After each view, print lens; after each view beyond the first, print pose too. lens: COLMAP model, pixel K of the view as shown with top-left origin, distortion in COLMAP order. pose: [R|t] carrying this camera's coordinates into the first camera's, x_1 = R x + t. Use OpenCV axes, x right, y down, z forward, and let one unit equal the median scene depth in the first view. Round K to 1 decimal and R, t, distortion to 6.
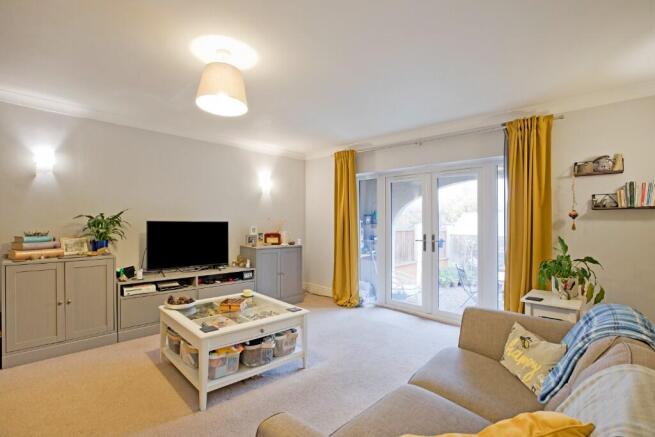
lens RADIAL K [[308.6, 0, 332.0], [0, 308.6, 213.2], [0, 0, 1]] dist [-0.027088, 0.000303]
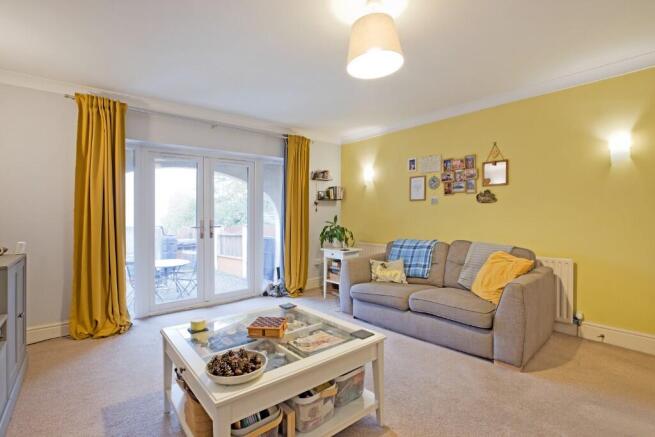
lens RADIAL K [[308.6, 0, 332.0], [0, 308.6, 213.2], [0, 0, 1]] dist [-0.027088, 0.000303]
pose [[0.093342, -0.013377, 0.995544, -0.754714], [-0.013031, 0.999808, 0.014656, 0.031735], [-0.995549, -0.014341, 0.093150, 0.632649]]
